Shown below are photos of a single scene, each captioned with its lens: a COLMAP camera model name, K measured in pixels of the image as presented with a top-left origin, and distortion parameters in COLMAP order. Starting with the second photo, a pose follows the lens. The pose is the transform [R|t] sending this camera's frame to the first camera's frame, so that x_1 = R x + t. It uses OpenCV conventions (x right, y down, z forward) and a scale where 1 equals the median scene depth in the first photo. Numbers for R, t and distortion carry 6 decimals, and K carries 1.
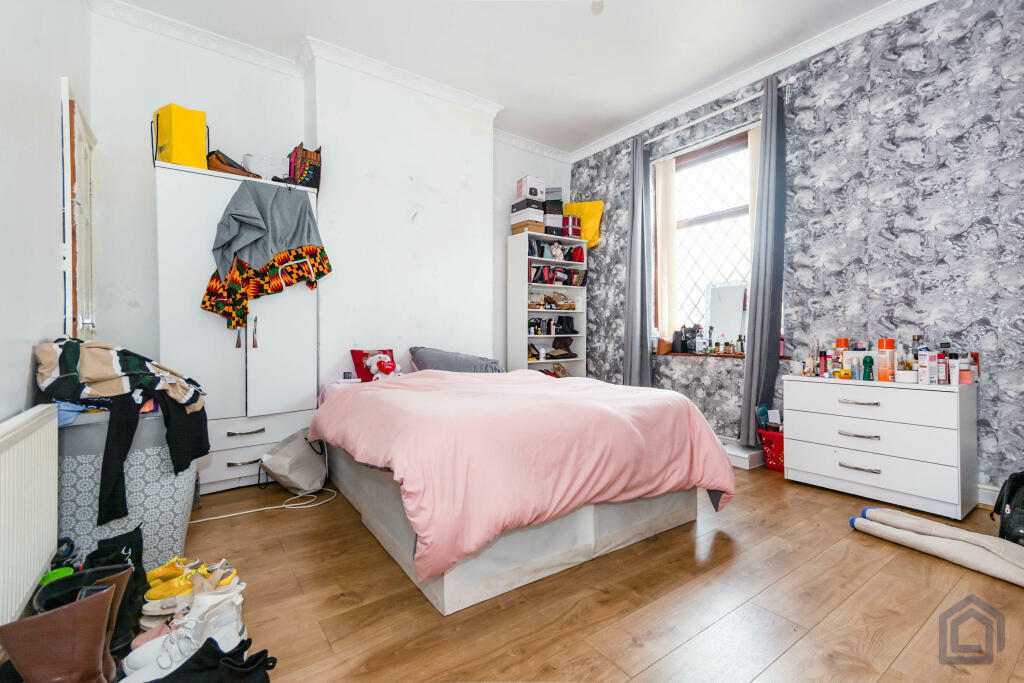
lens RADIAL K [[466.2, 0, 512.0], [0, 466.2, 341.5], [0, 0, 1]] dist [-0.002568, -0.000686]
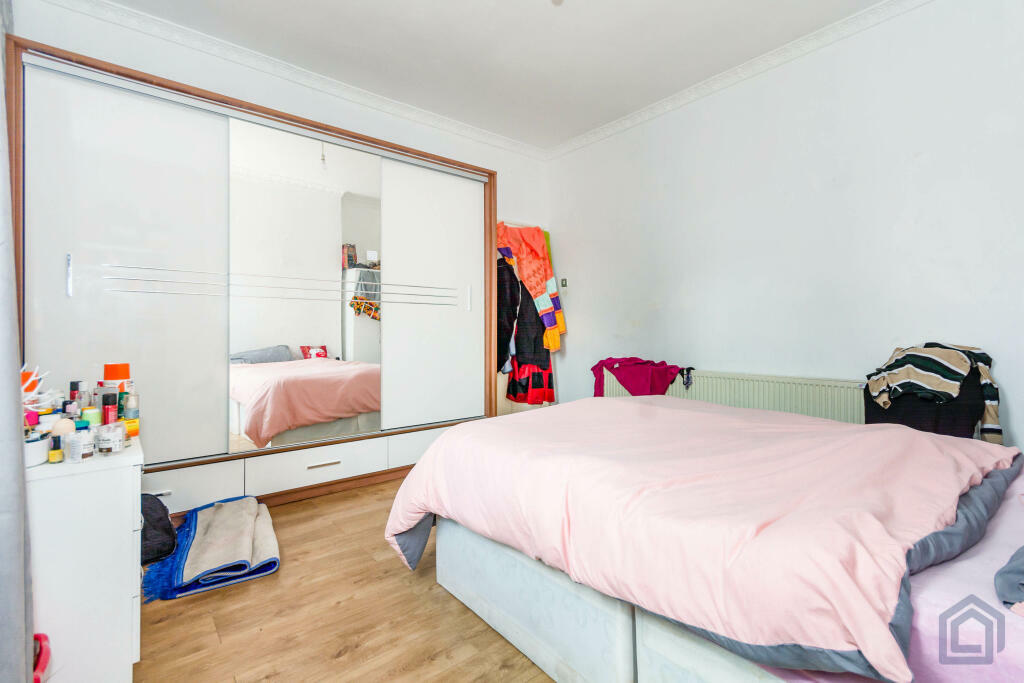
lens RADIAL K [[443.7, 0, 512.2], [0, 443.7, 330.0], [0, 0, 1]] dist [-0.002353, -0.000712]
pose [[-0.998093, 0.010928, -0.060751, 0.171871], [0.010455, 0.999913, 0.008097, -0.036612], [0.060834, 0.007446, -0.998120, 1.002308]]
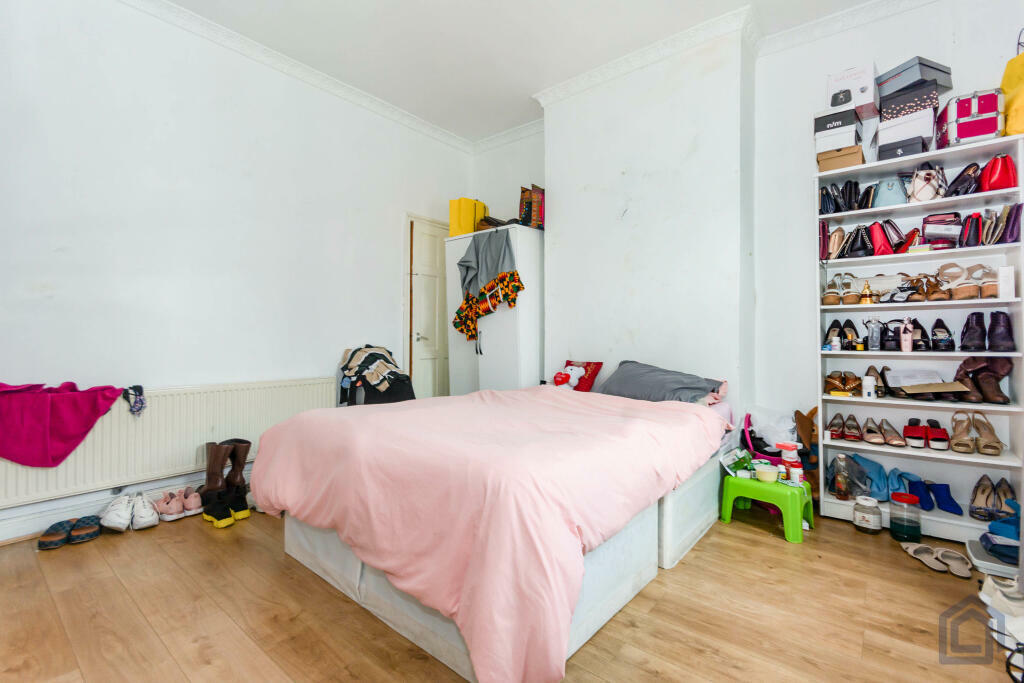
lens RADIAL K [[466.2, 0, 512.0], [0, 466.2, 341.5], [0, 0, 1]] dist [-0.002568, -0.000686]
pose [[0.243826, 0.012558, -0.969738, 0.507226], [-0.014871, 0.999847, 0.009209, -0.025033], [0.969705, 0.012176, 0.243976, 0.485398]]
